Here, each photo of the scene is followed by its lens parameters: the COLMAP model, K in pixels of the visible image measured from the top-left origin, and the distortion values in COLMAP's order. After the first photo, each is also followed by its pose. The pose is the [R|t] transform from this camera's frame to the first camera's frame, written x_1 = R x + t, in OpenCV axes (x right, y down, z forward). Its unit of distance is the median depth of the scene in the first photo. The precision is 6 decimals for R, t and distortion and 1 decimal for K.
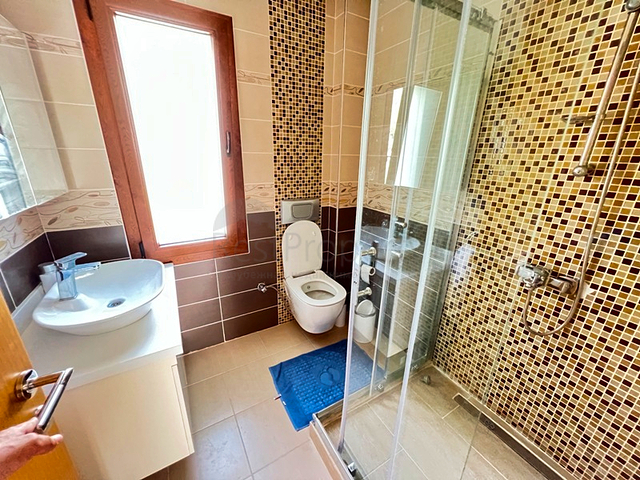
lens RADIAL K [[255.4, 0, 318.3], [0, 255.4, 241.2], [0, 0, 1]] dist [-0.001298, 0.000377]
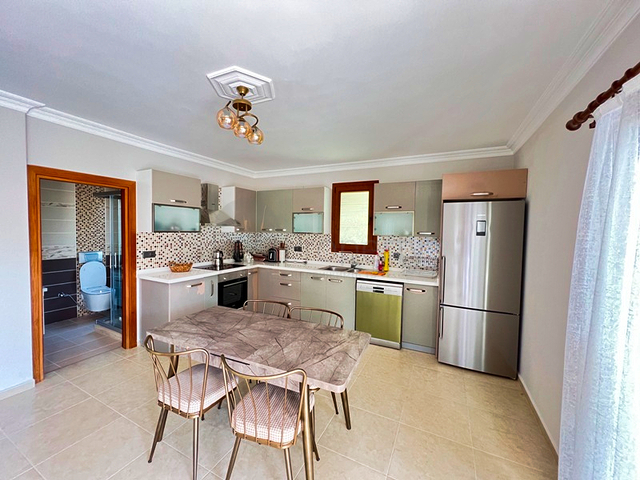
lens RADIAL K [[255.4, 0, 317.8], [0, 255.4, 239.0], [0, 0, 1]] dist [-0.001298, 0.000377]
pose [[0.829783, -0.028018, 0.557383, 0.428452], [0.177636, 0.960056, -0.216190, 0.715791], [-0.529062, 0.278403, 0.801614, -2.450602]]
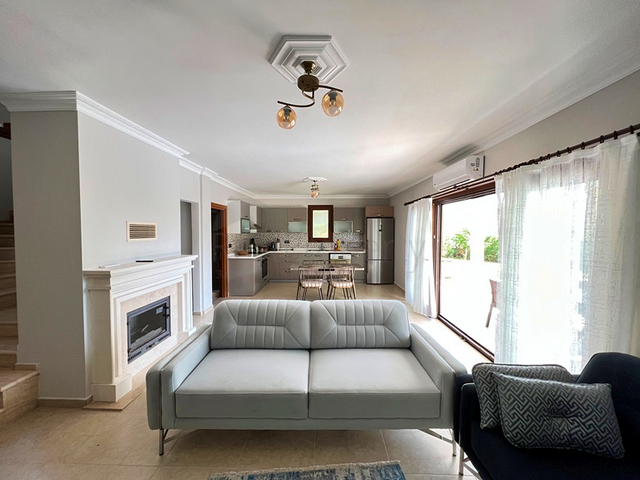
lens RADIAL K [[255.4, 0, 321.1], [0, 255.4, 241.3], [0, 0, 1]] dist [-0.001298, 0.000377]
pose [[0.508487, -0.058322, 0.859092, -2.060782], [0.283059, 0.953577, -0.102803, 0.845793], [-0.813215, 0.295448, 0.501390, -3.004395]]
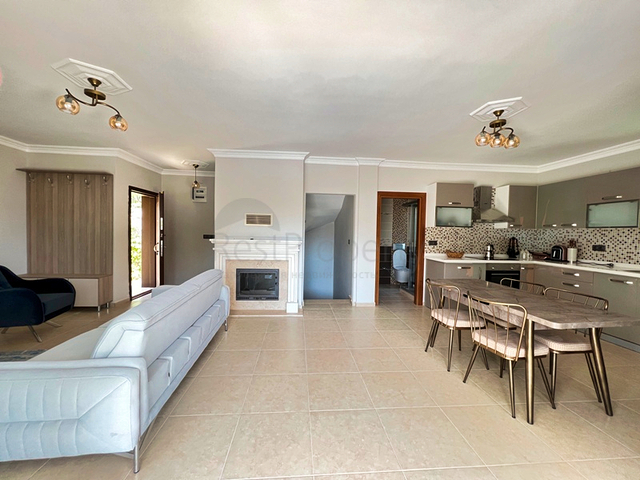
lens RADIAL K [[255.4, 0, 317.1], [0, 255.4, 240.4], [0, 0, 1]] dist [-0.001298, 0.000377]
pose [[0.907459, 0.009170, -0.420040, 0.468526], [-0.133400, 0.954316, -0.267367, 1.076703], [0.398399, 0.298658, 0.867226, -3.108271]]
